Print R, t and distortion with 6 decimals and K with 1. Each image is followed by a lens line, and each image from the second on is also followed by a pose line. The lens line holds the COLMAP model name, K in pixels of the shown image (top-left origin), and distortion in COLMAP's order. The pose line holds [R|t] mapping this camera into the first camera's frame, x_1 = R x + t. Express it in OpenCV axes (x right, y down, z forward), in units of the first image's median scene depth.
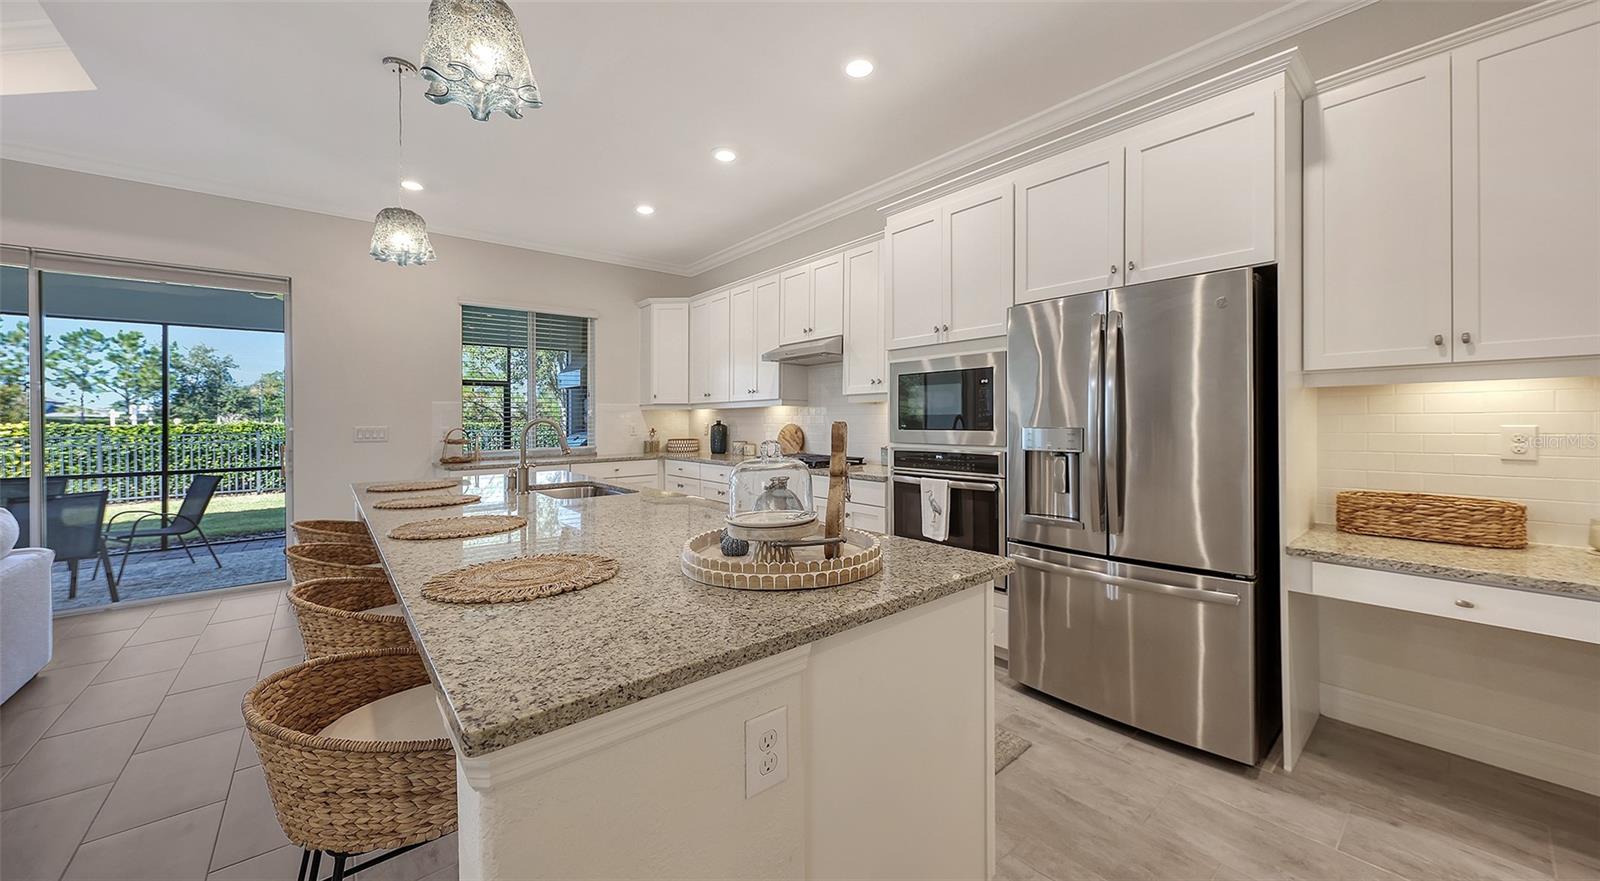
lens RADIAL K [[560.8, 0, 803.3], [0, 560.8, 422.0], [0, 0, 1]] dist [0.006279, -0.000392]
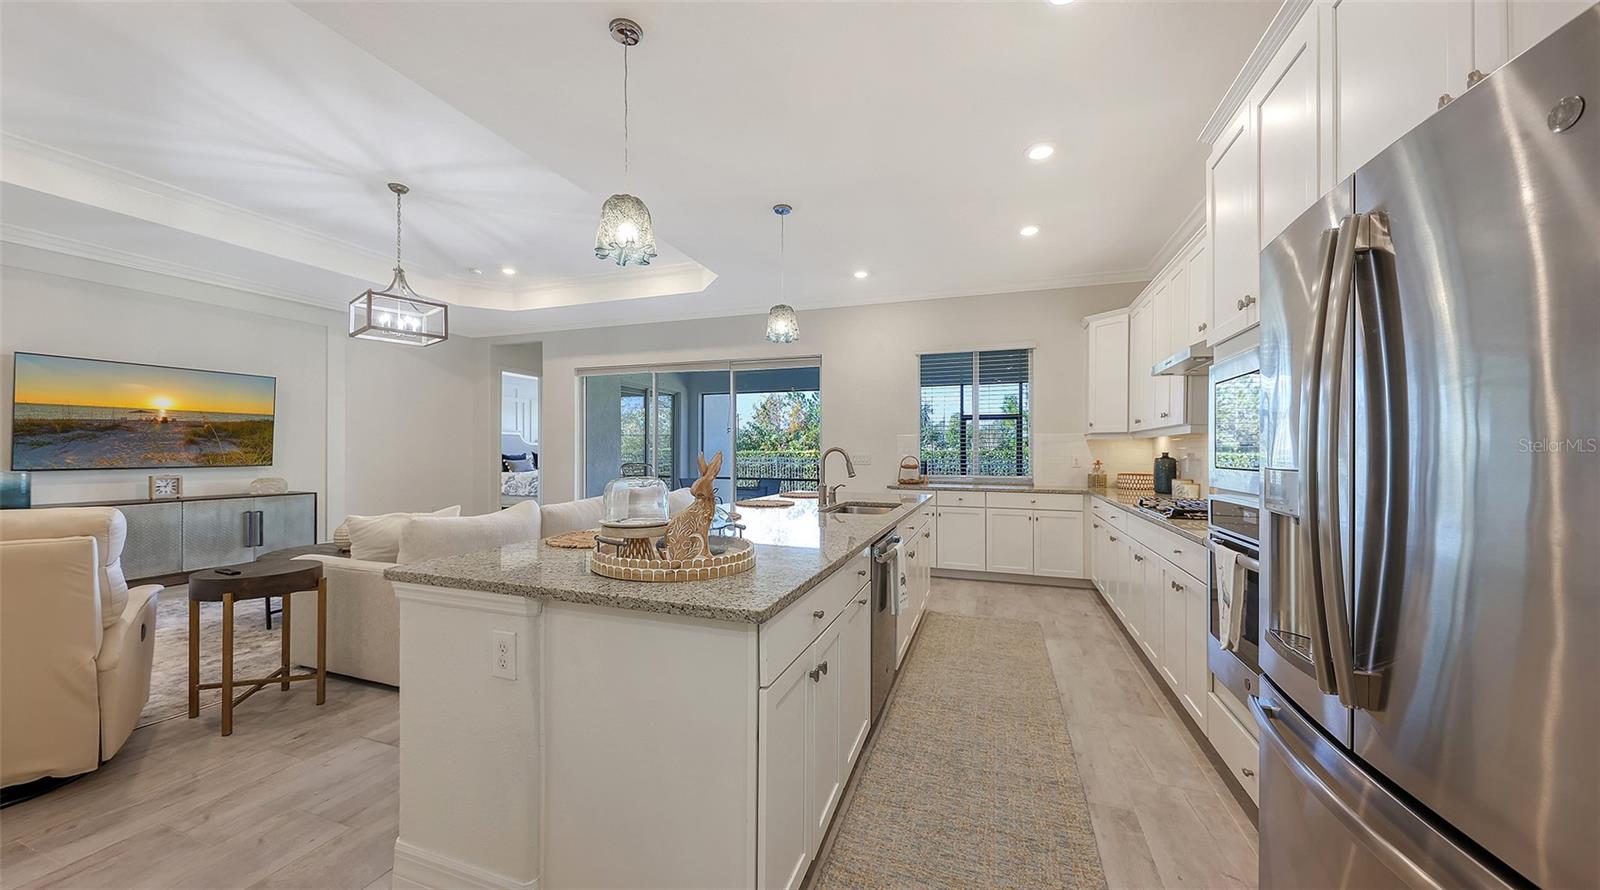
lens RADIAL K [[555.3, 0, 797.5], [0, 555.3, 451.3], [0, 0, 1]] dist [-0.000527, -0.000438]
pose [[0.503239, 0.010287, -0.864086, 0.457310], [-0.012800, 0.999908, 0.004449, -0.001905], [0.864053, 0.008822, 0.503324, 0.247634]]
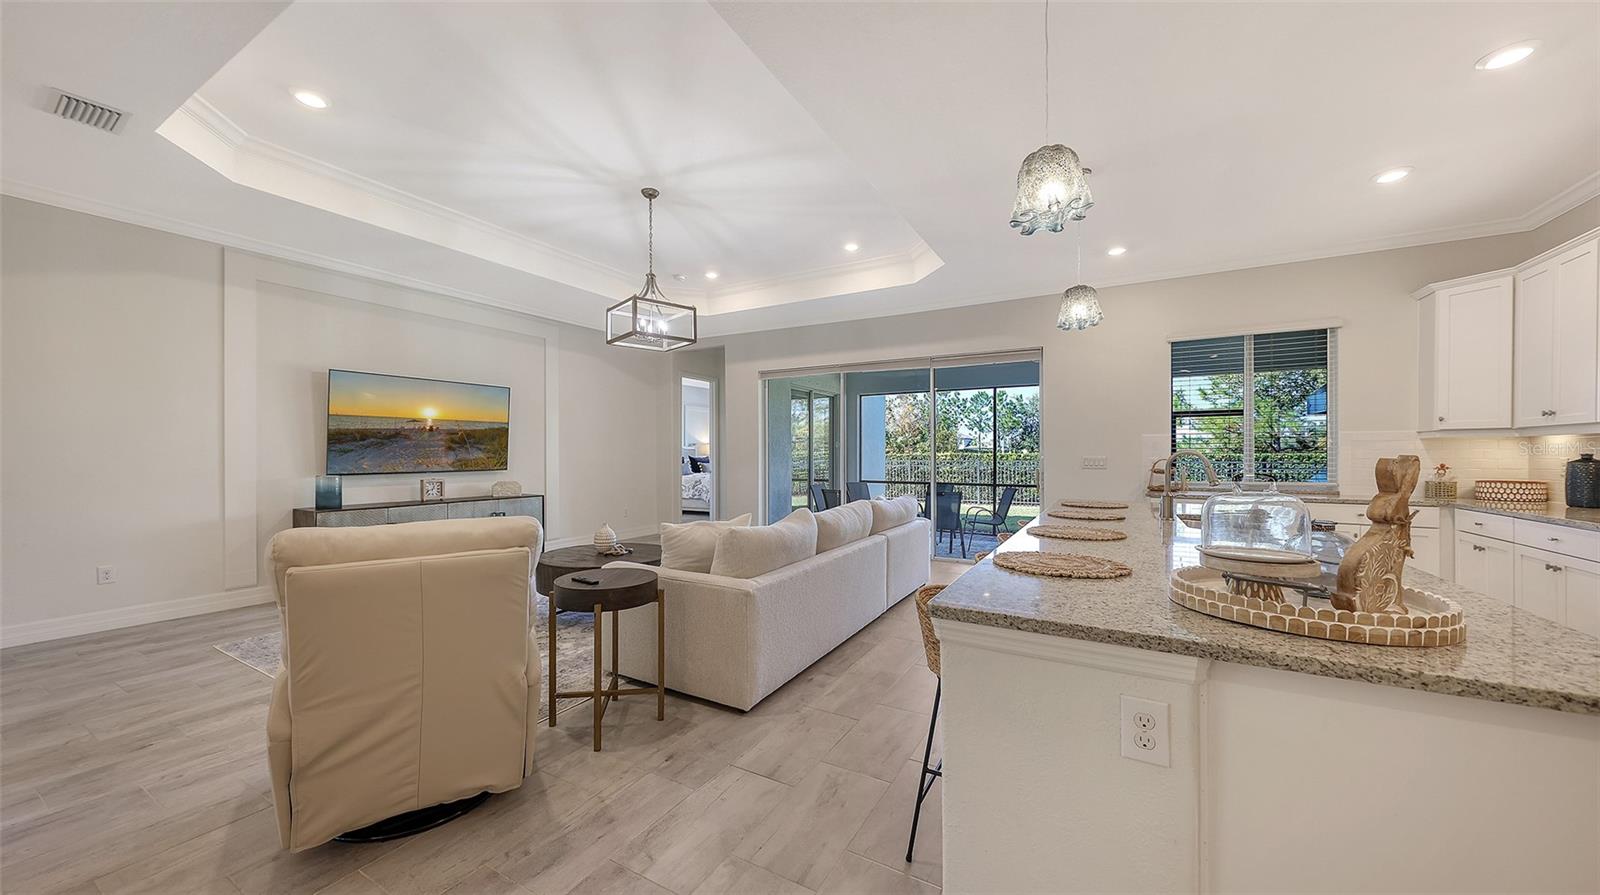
lens RADIAL K [[556.2, 0, 796.1], [0, 556.2, 455.6], [0, 0, 1]] dist [0.001797, -0.000941]
pose [[0.339480, 0.011277, -0.940546, 0.210899], [-0.006764, 0.999932, 0.009548, -0.000435], [0.940589, 0.003120, 0.339533, -0.025249]]
